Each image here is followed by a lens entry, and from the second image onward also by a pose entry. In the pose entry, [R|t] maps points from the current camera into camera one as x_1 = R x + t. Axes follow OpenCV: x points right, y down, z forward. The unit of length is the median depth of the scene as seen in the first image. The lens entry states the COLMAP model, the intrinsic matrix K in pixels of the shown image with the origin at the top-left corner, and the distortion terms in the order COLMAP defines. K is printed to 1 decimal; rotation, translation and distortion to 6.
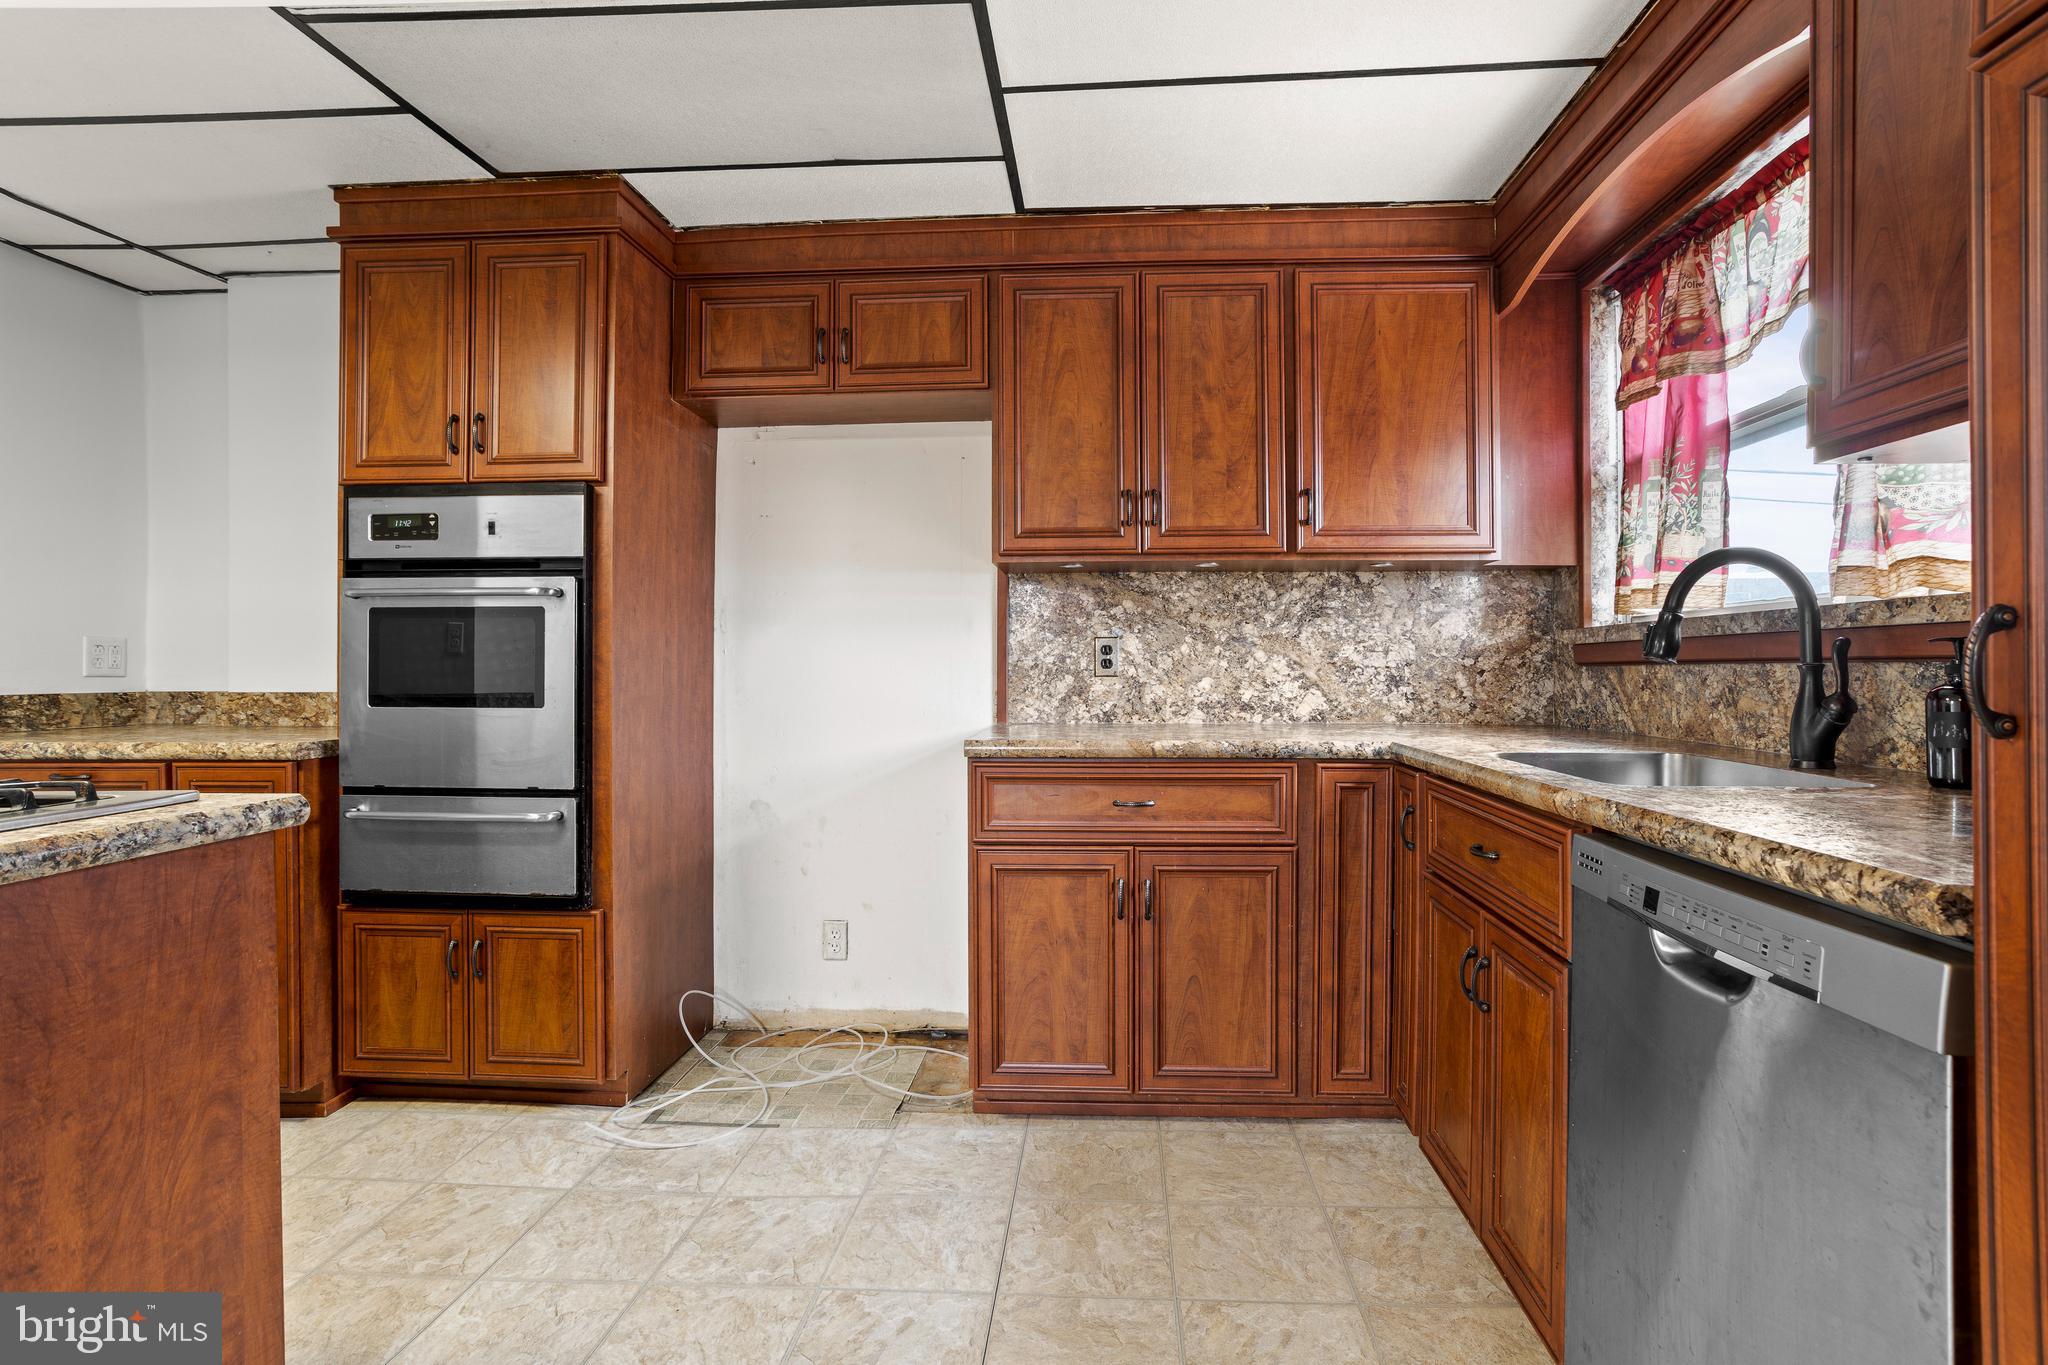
lens RADIAL K [[1014.7, 0, 1048.3], [0, 1014.7, 667.2], [0, 0, 1]] dist [-0.058087, 0.043690]
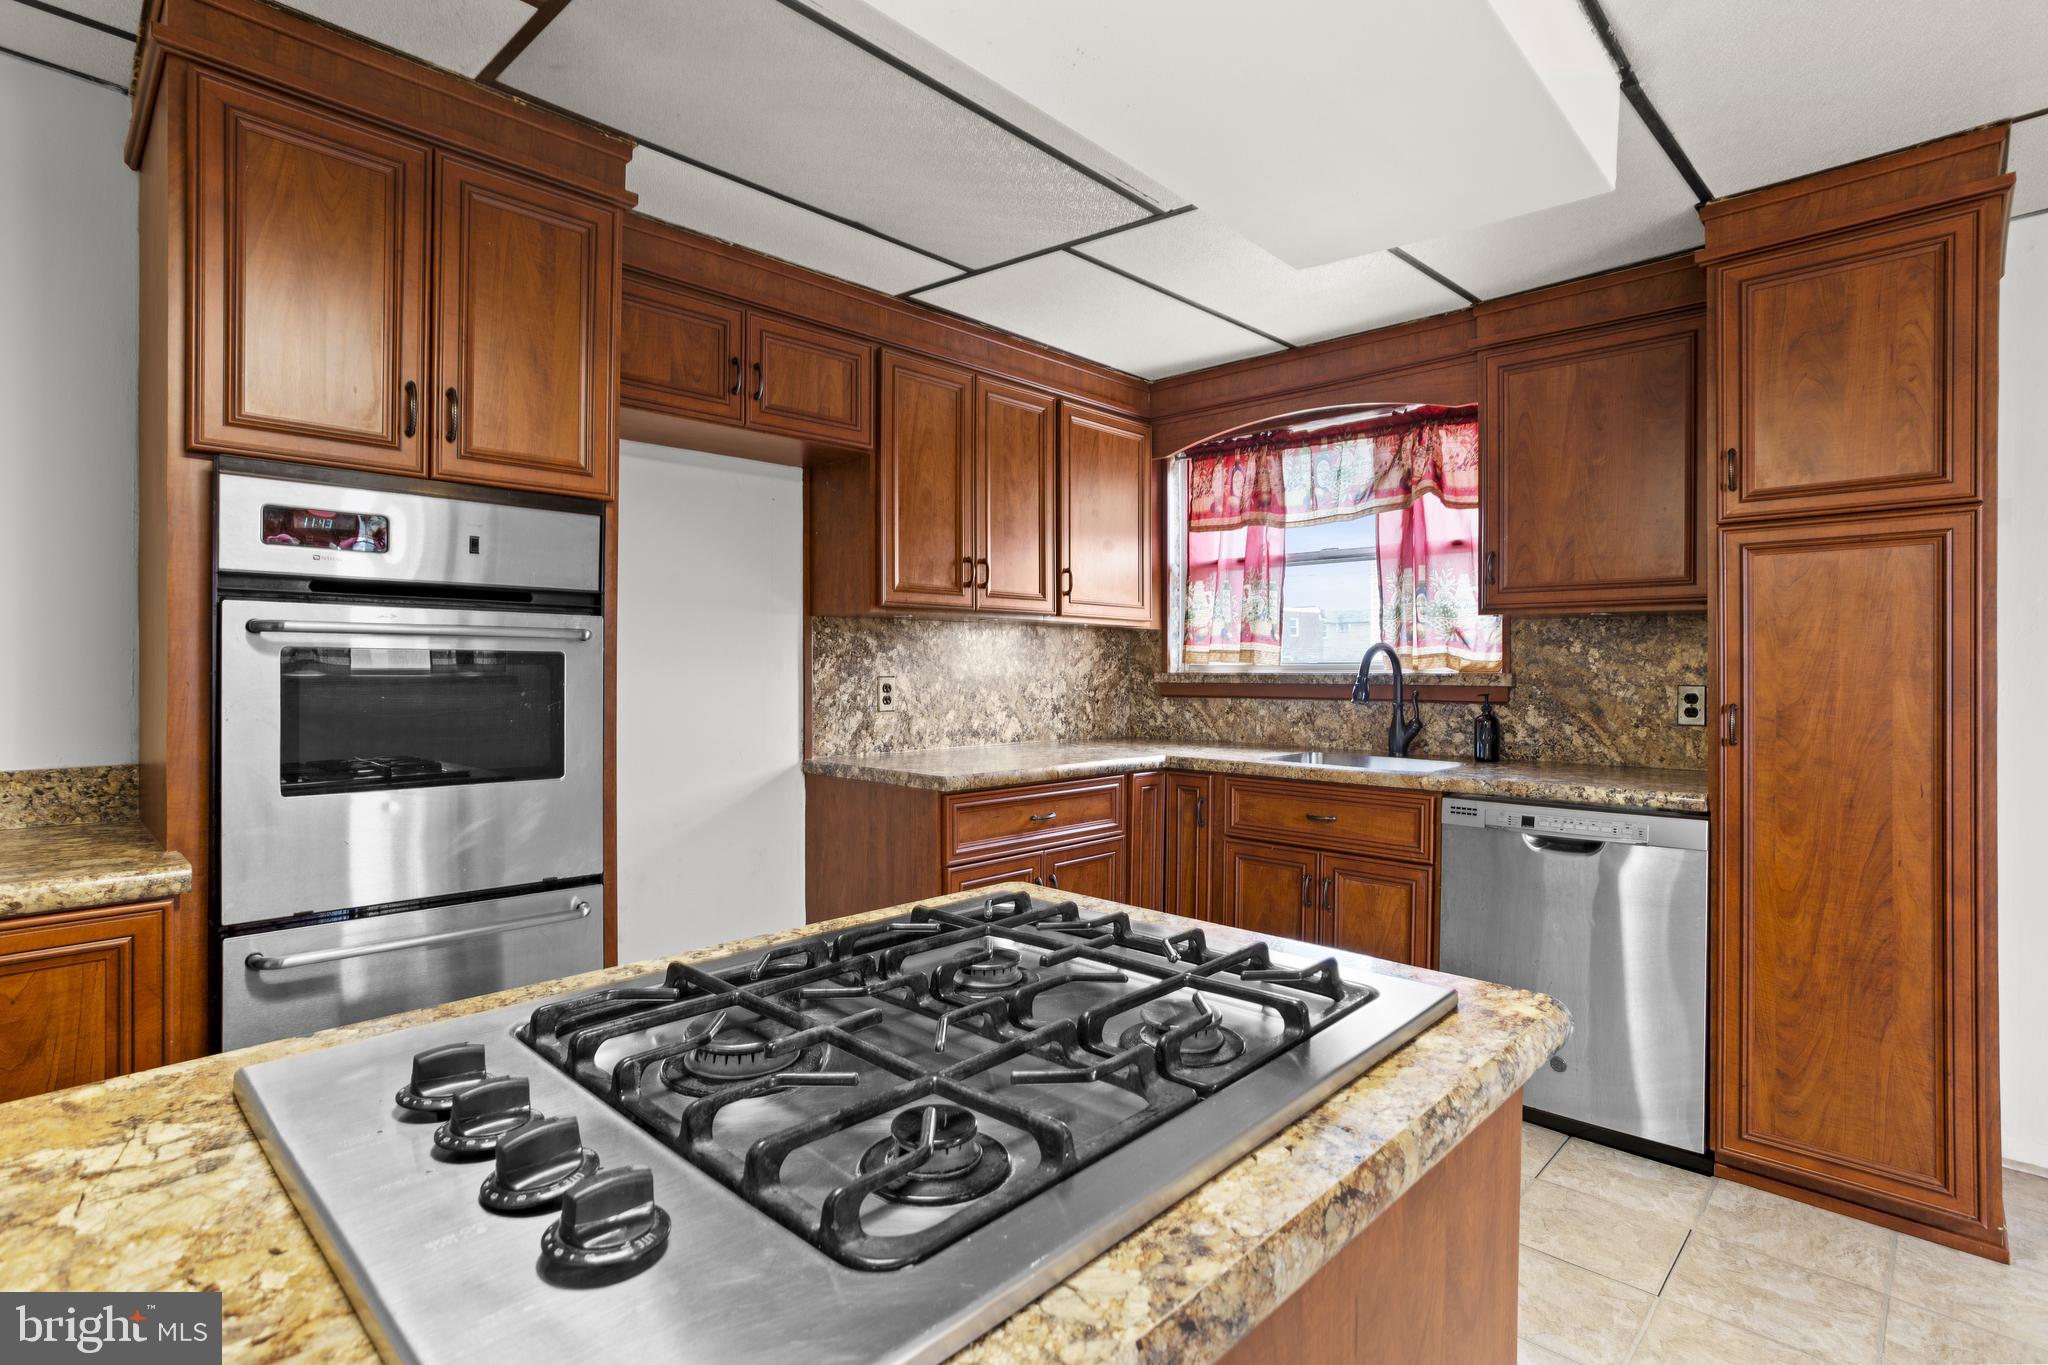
lens RADIAL K [[1005.9, 0, 1011.4], [0, 1005.9, 672.8], [0, 0, 1]] dist [-0.058890, 0.043894]
pose [[0.656116, 0.000494, 0.754660, -0.777415], [-0.003527, 0.999991, 0.002412, -0.041856], [-0.754652, -0.004244, 0.656111, 0.183612]]
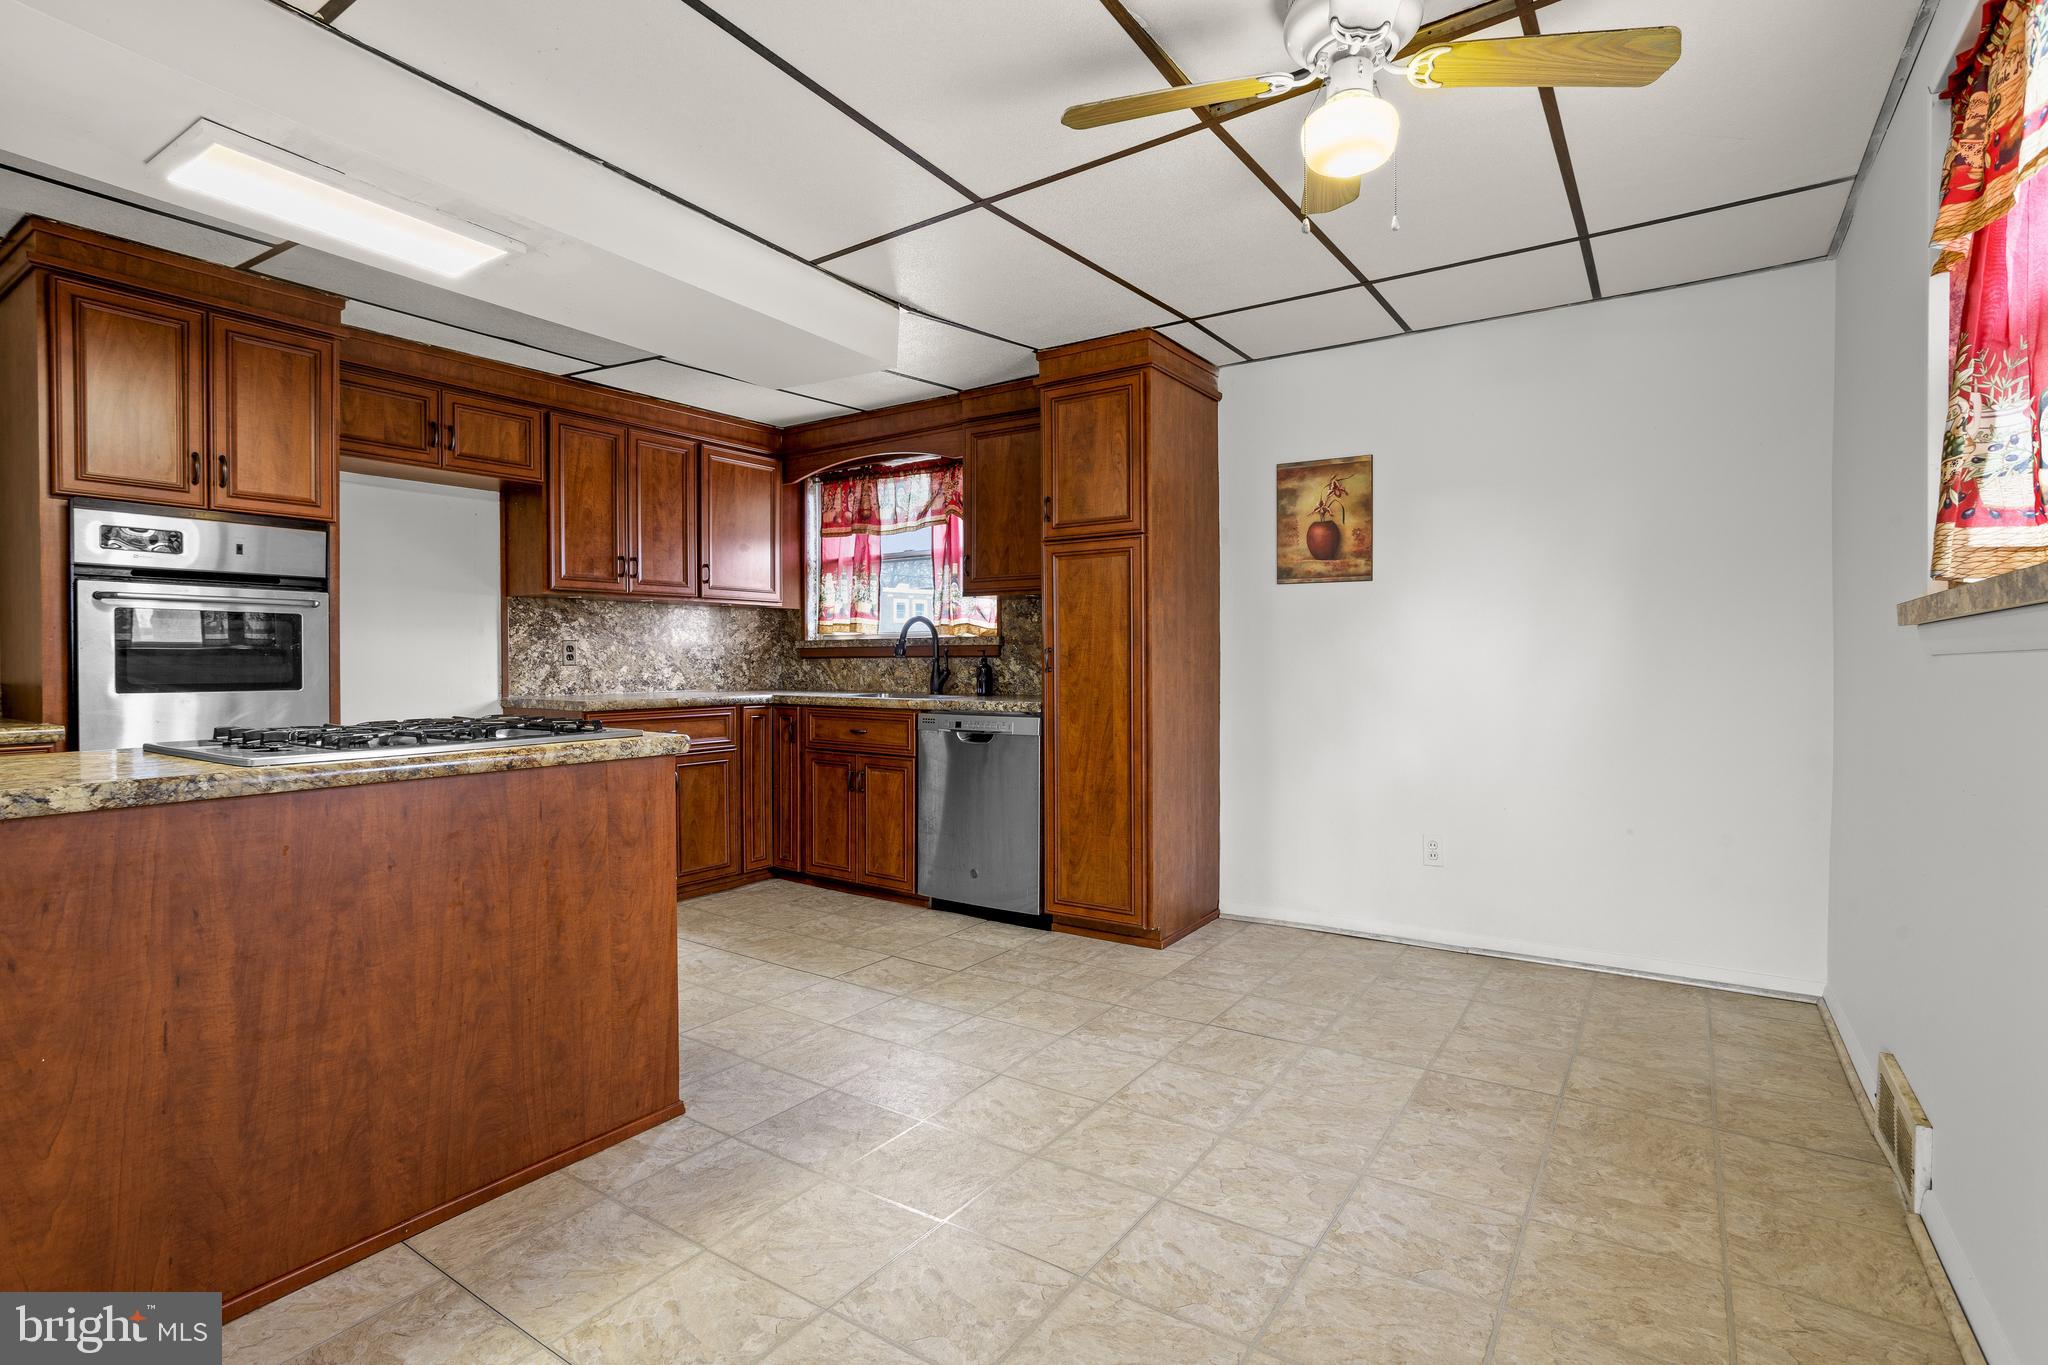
lens RADIAL K [[989.7, 0, 1001.5], [0, 989.7, 675.3], [0, 0, 1]] dist [-0.061286, 0.039642]
pose [[0.530203, -0.013340, 0.847766, -0.985677], [0.001070, 0.999886, 0.015064, 0.002563], [-0.847870, -0.007080, 0.530156, -0.424410]]
